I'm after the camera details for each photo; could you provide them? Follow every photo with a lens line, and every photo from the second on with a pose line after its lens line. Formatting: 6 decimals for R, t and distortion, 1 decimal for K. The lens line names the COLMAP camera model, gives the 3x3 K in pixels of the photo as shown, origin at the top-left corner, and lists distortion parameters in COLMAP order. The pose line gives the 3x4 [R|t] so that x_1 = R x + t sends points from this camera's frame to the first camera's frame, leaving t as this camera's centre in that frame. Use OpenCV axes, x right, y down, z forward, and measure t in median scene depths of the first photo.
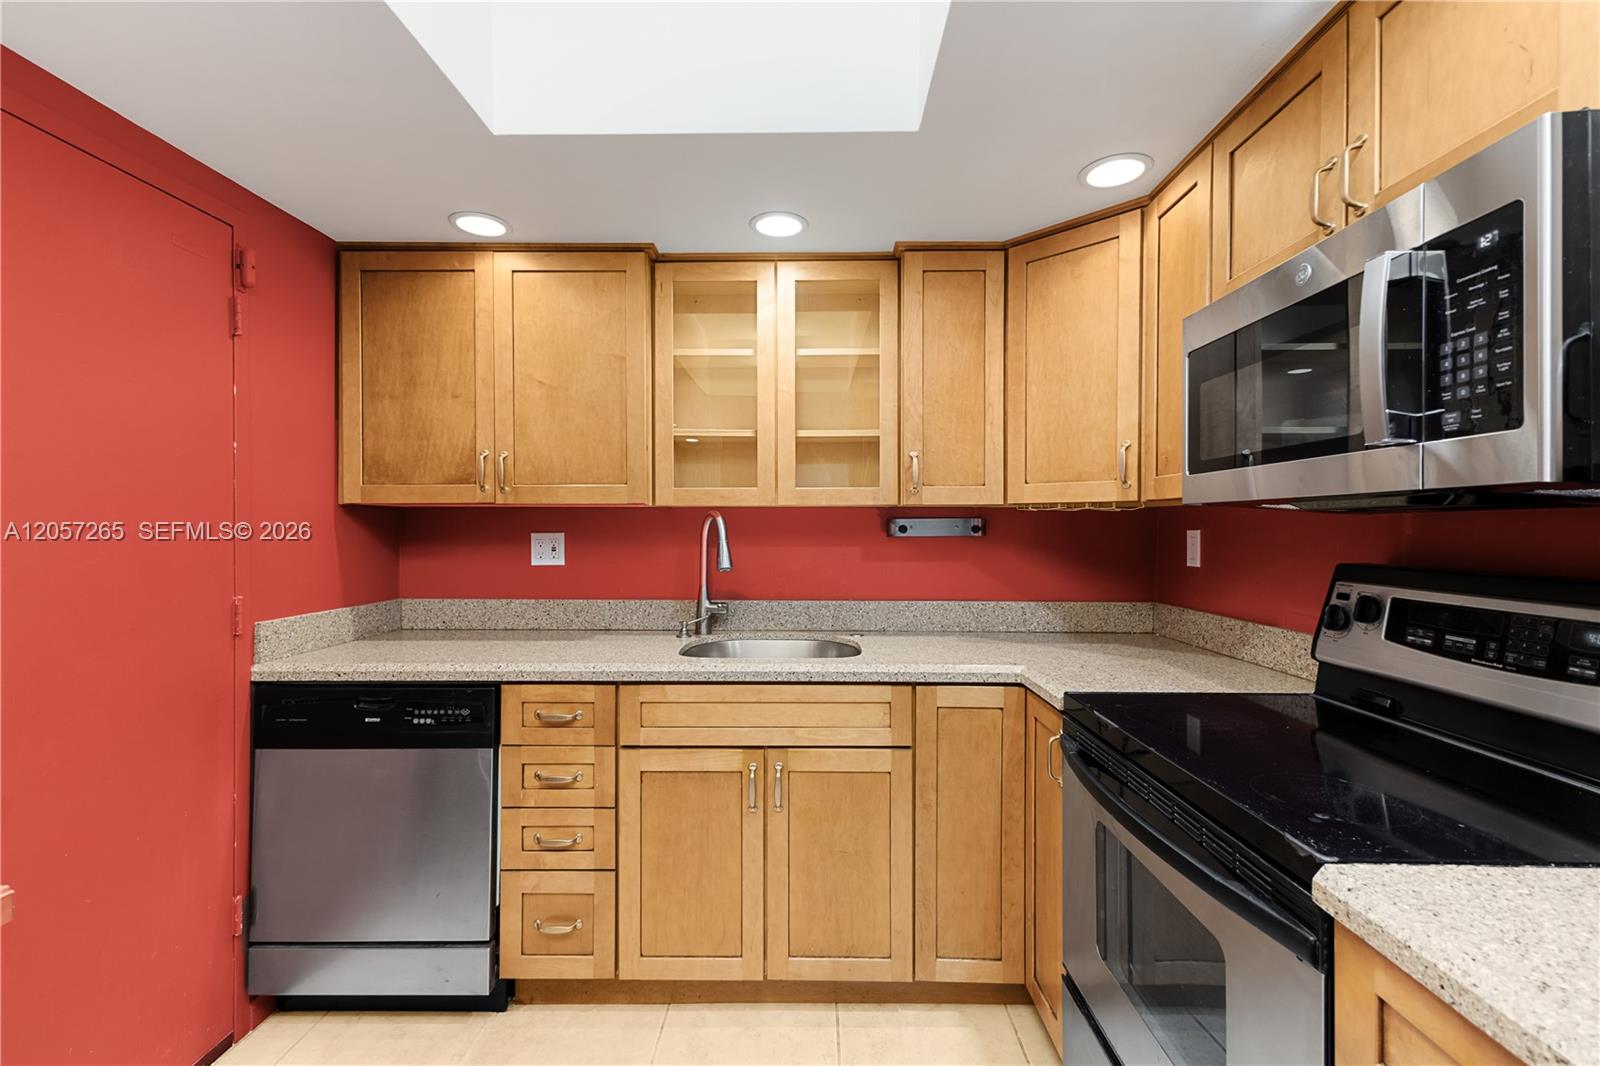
lens RADIAL K [[711.5, 0, 800.8], [0, 711.5, 529.6], [0, 0, 1]] dist [0.015325, -0.000258]
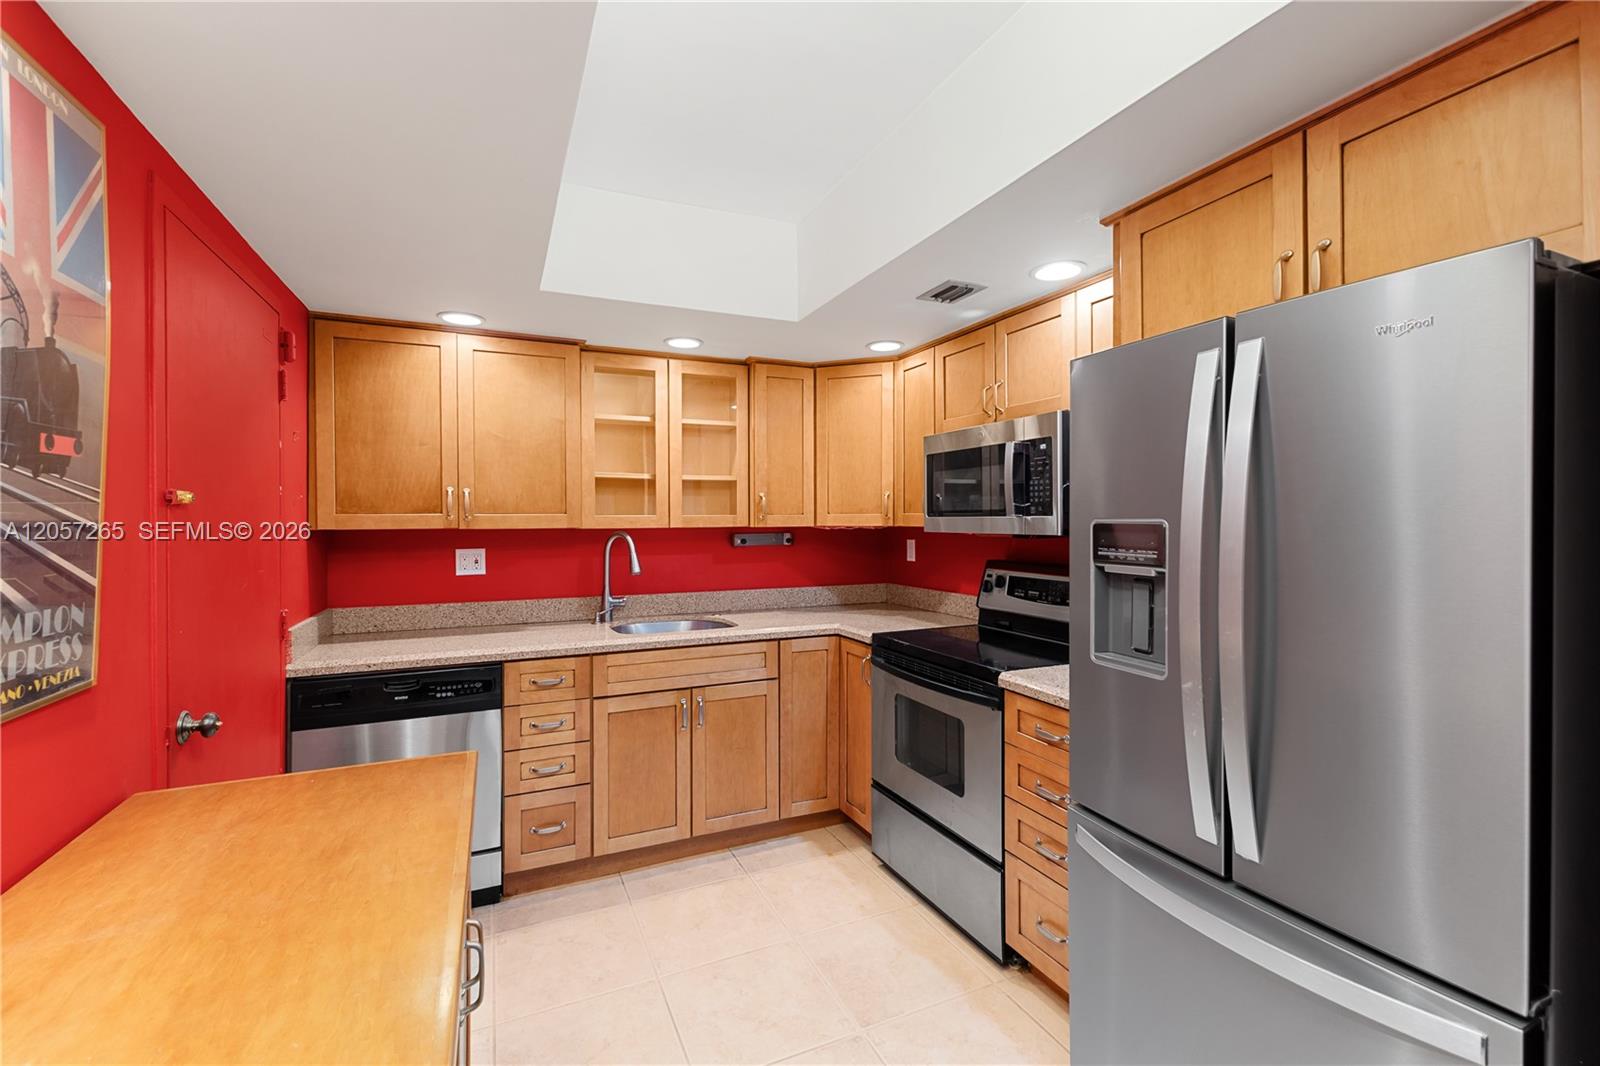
lens RADIAL K [[689.5, 0, 808.4], [0, 689.5, 520.9], [0, 0, 1]] dist [0.000108, -0.000067]
pose [[0.902710, -0.004365, 0.430228, -0.459332], [0.005411, 0.999985, -0.001209, -0.053288], [-0.430216, 0.003419, 0.902720, -0.459544]]
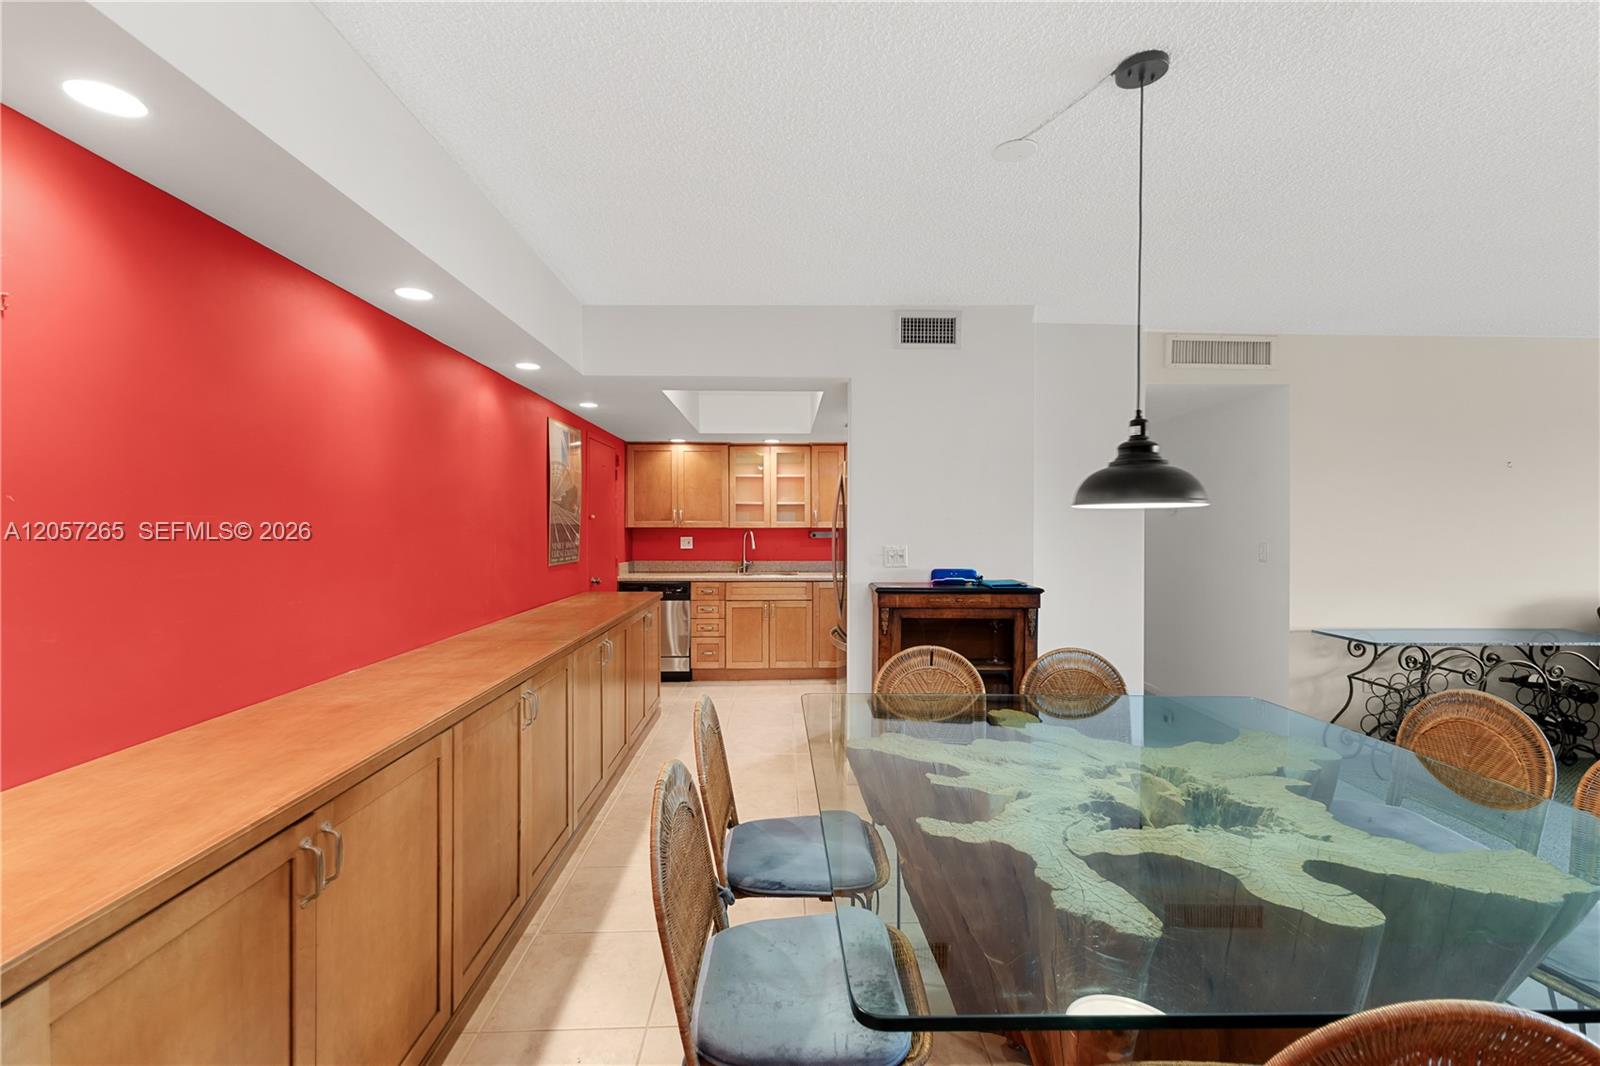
lens RADIAL K [[711.5, 0, 800.8], [0, 711.5, 529.6], [0, 0, 1]] dist [0.015325, -0.000258]
pose [[0.999109, -0.002686, 0.042117, -0.040175], [0.002580, 0.999993, 0.002575, -0.039100], [-0.042124, -0.002464, 0.999109, -2.384793]]
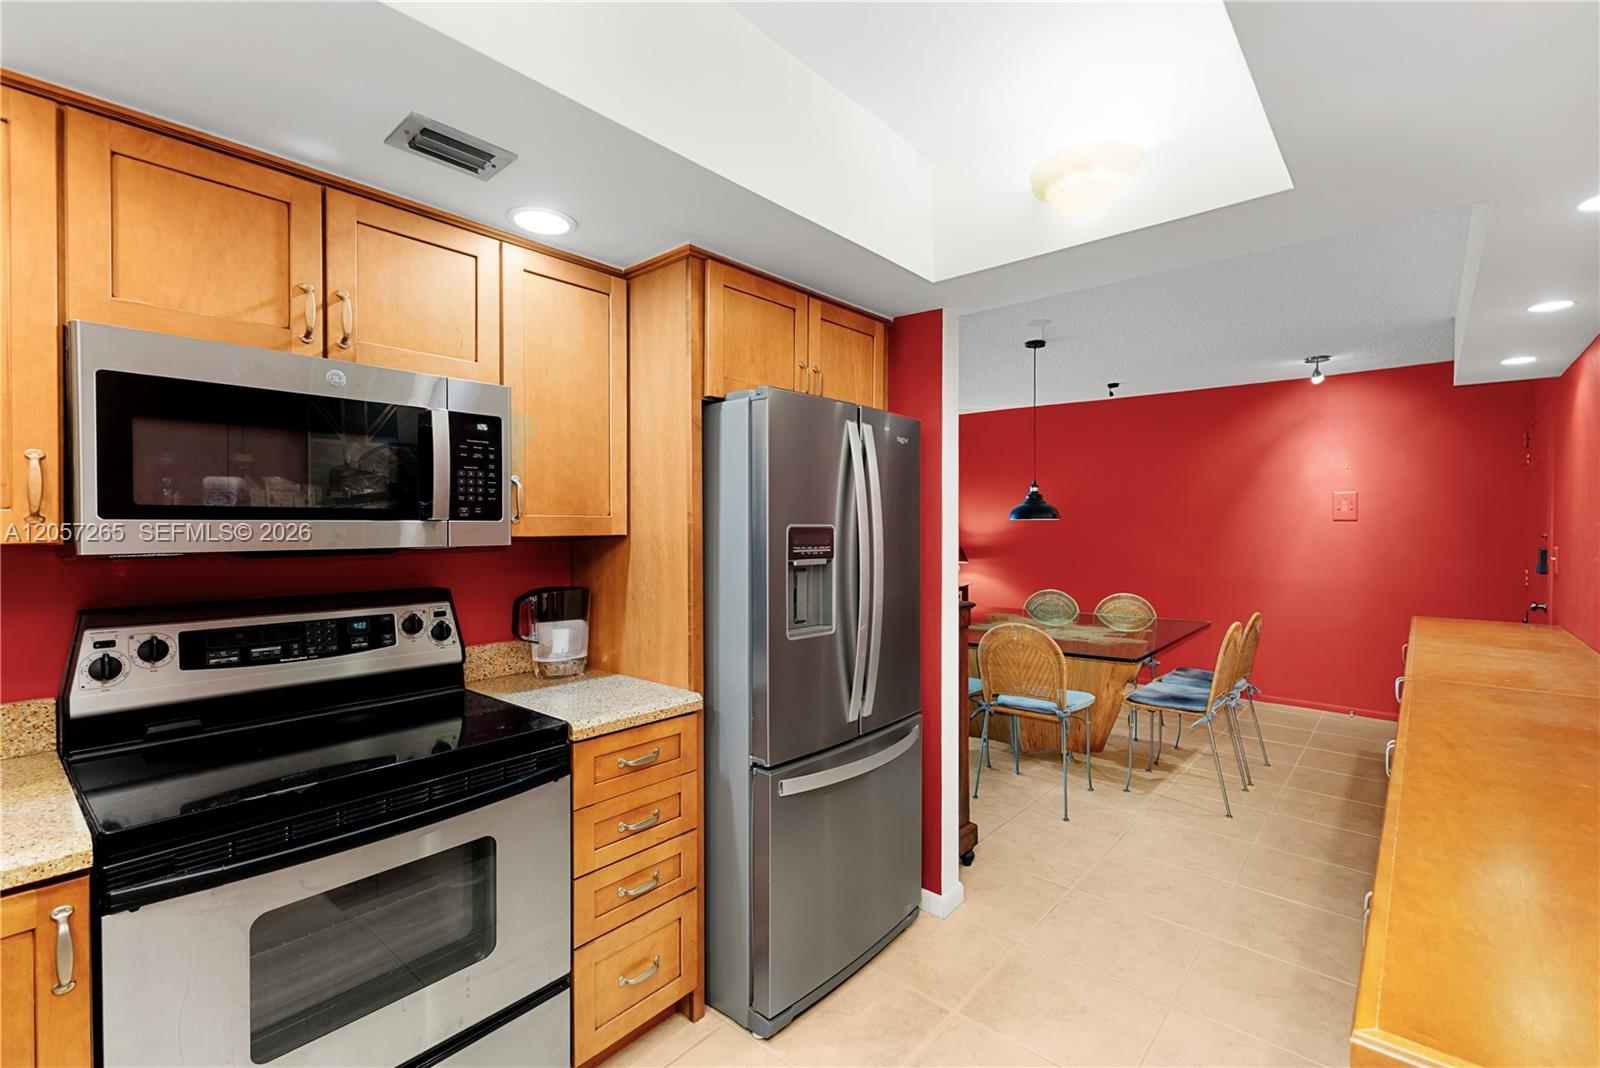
lens RADIAL K [[711.5, 0, 800.8], [0, 711.5, 530.6], [0, 0, 1]] dist [0.015325, -0.000258]
pose [[-0.764013, -0.009110, 0.645136, -0.488348], [0.001479, 0.999873, 0.015871, -0.061652], [-0.645199, 0.013080, -0.763903, 0.900631]]
